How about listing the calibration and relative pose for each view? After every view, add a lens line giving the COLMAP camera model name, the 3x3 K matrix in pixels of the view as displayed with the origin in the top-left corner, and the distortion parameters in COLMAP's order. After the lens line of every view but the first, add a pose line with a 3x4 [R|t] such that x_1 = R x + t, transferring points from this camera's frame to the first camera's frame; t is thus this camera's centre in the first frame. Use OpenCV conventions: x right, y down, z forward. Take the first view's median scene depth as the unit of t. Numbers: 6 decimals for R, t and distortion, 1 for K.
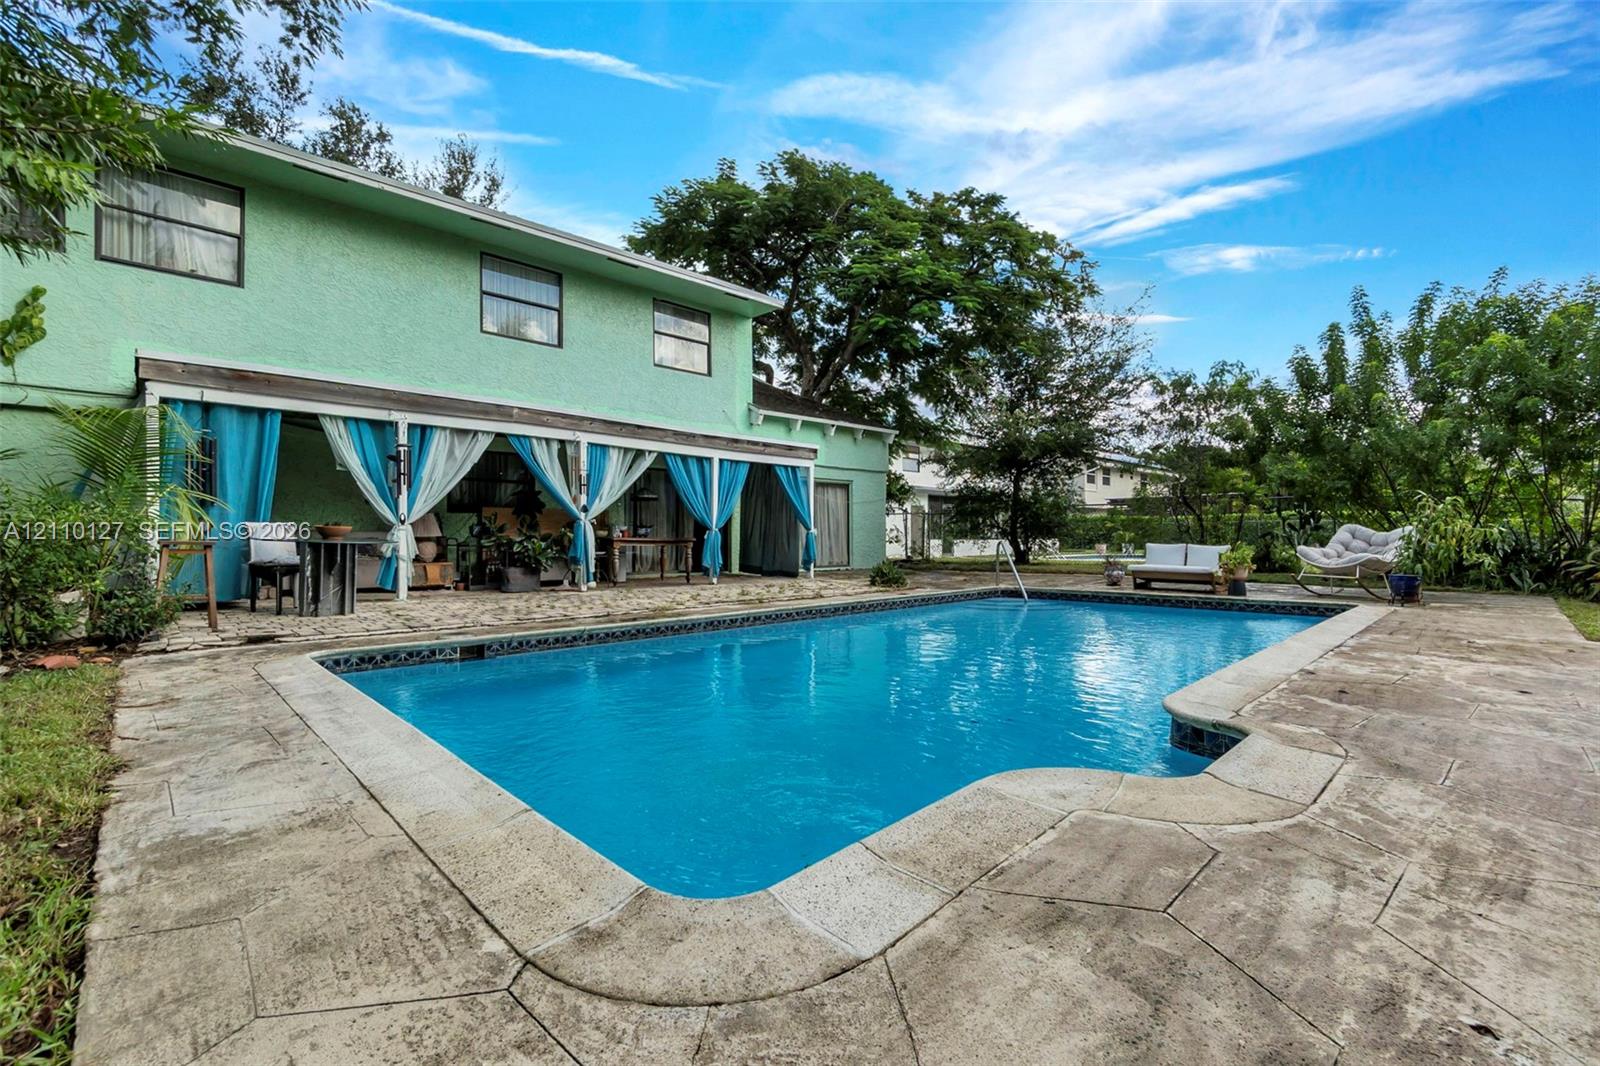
lens RADIAL K [[690.7, 0, 792.5], [0, 690.7, 529.7], [0, 0, 1]] dist [0.000477, -0.000974]
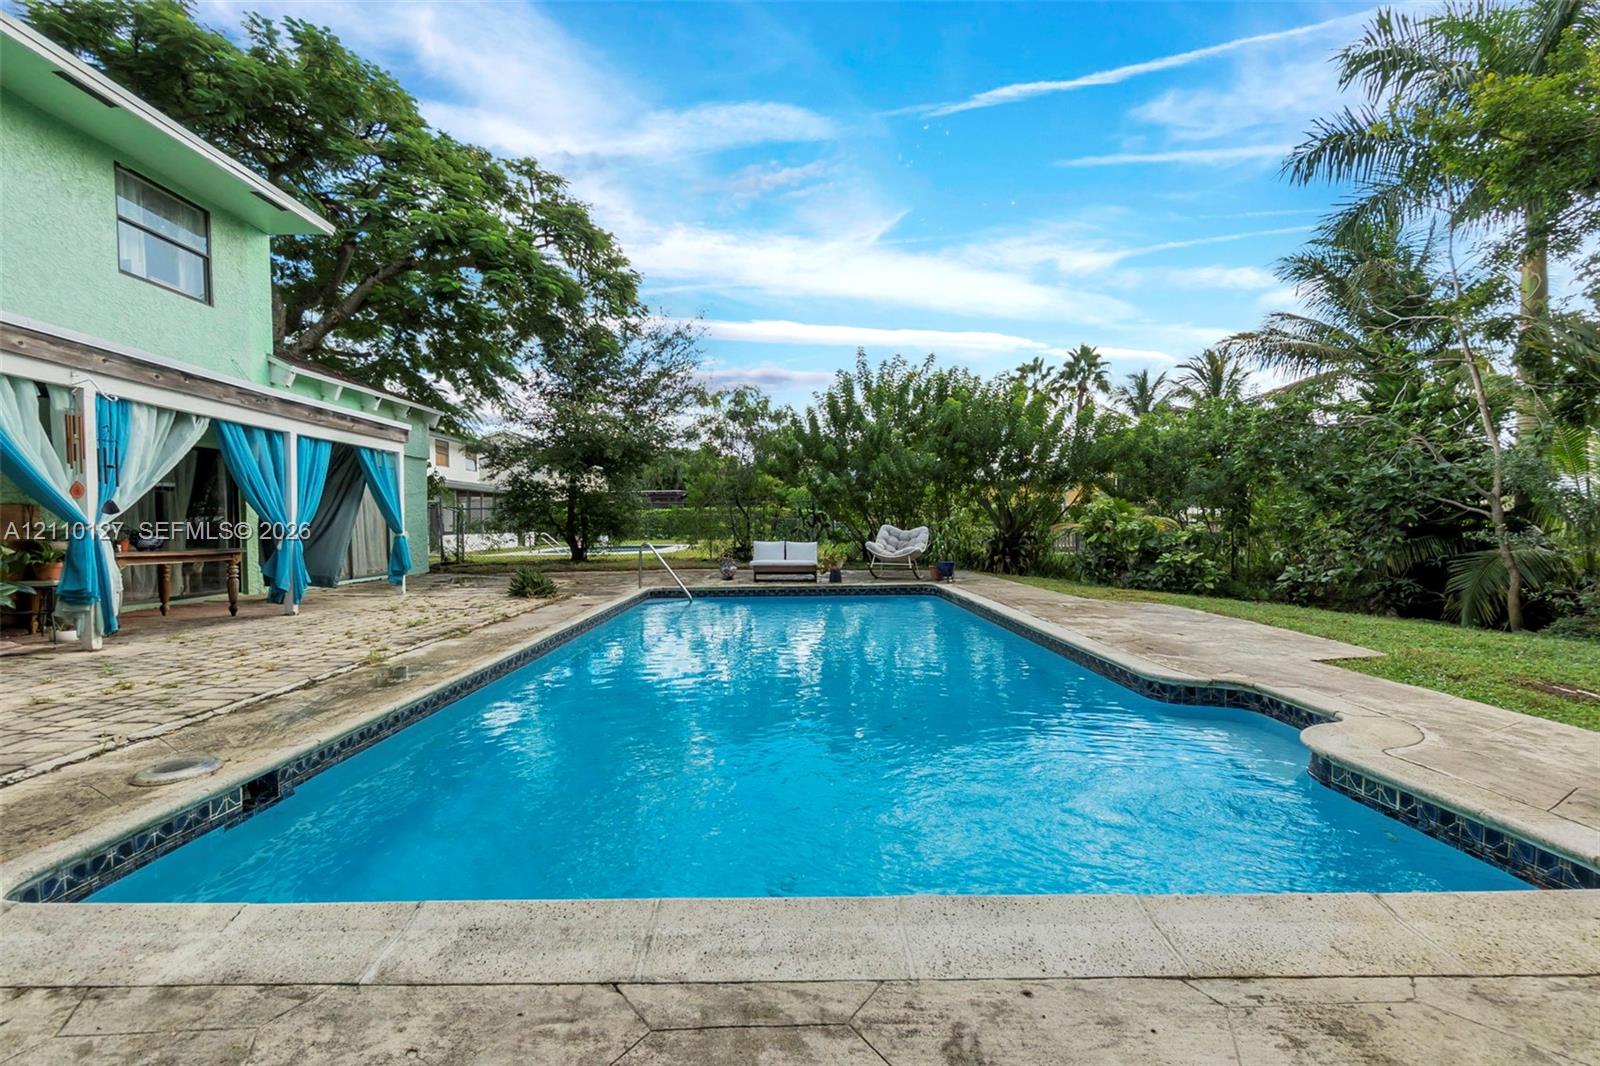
lens RADIAL K [[690.7, 0, 782.7], [0, 690.7, 531.4], [0, 0, 1]] dist [0.000477, -0.000974]
pose [[0.694274, -0.013131, 0.719591, -0.299548], [0.000722, 0.999846, 0.017548, -0.018448], [-0.719711, -0.011664, 0.694176, 0.176135]]
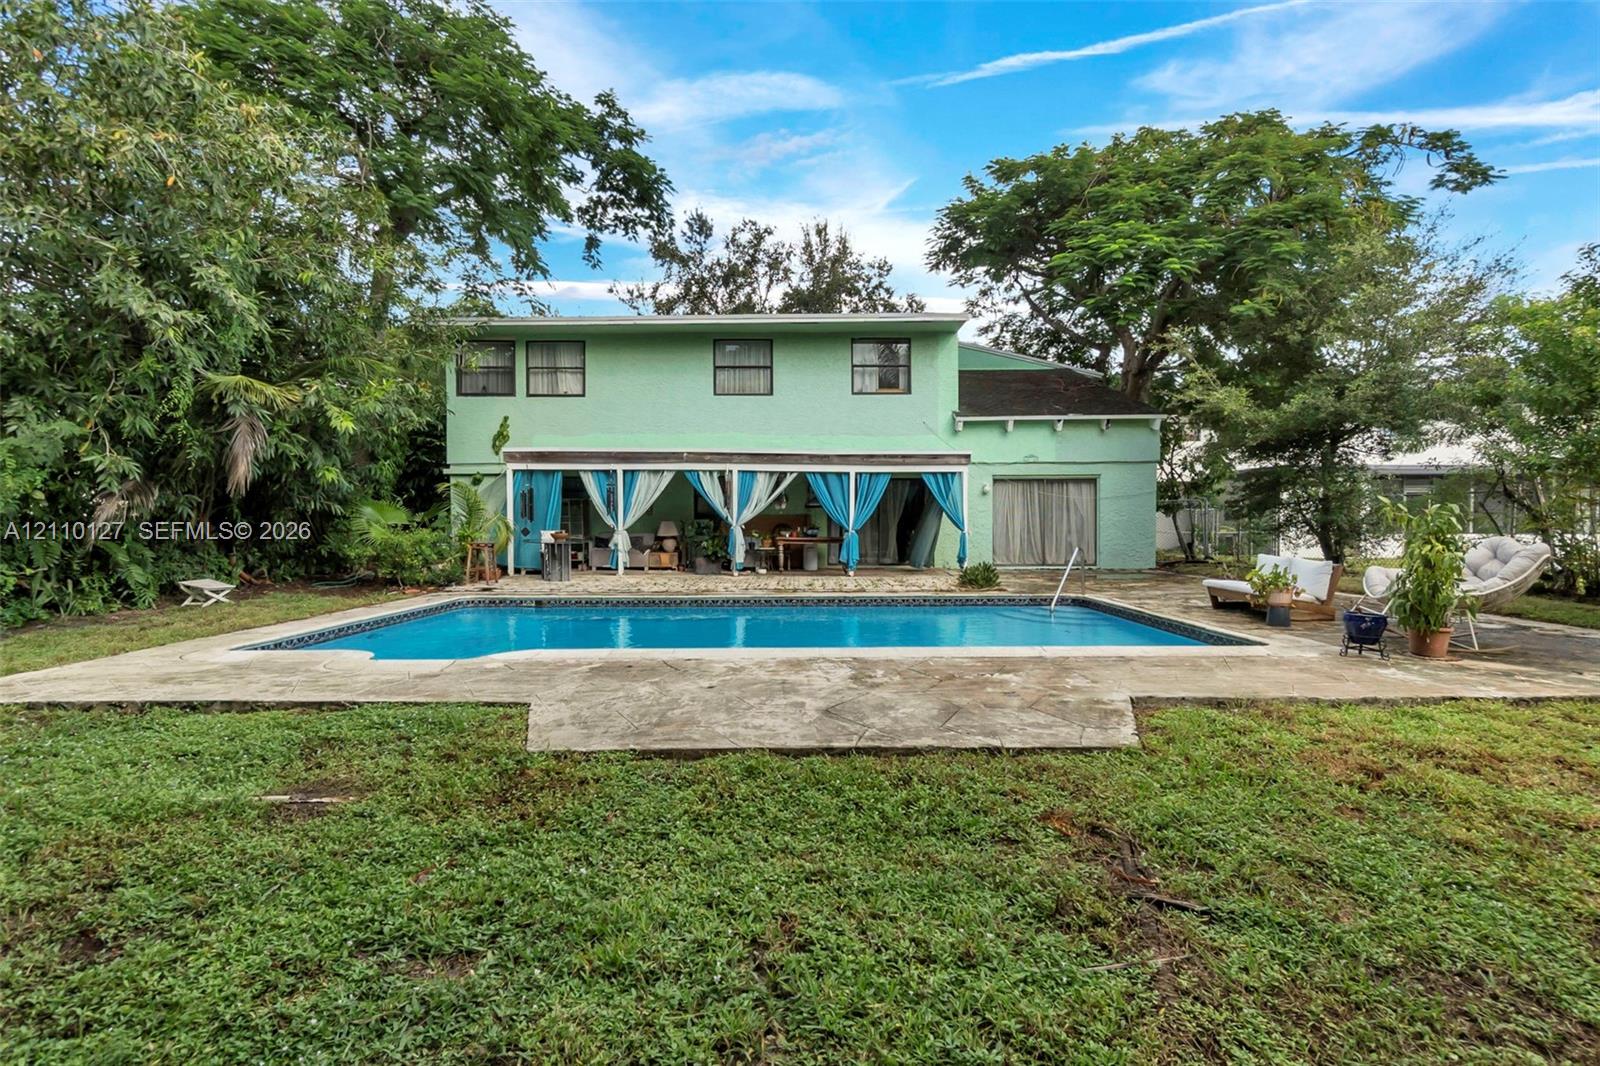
lens RADIAL K [[690.7, 0, 794.1], [0, 690.7, 530.9], [0, 0, 1]] dist [0.000477, -0.000974]
pose [[0.731856, 0.009359, -0.681395, 0.710506], [0.008660, 0.999697, 0.023032, -0.032648], [0.681404, -0.022756, 0.731553, 0.041790]]
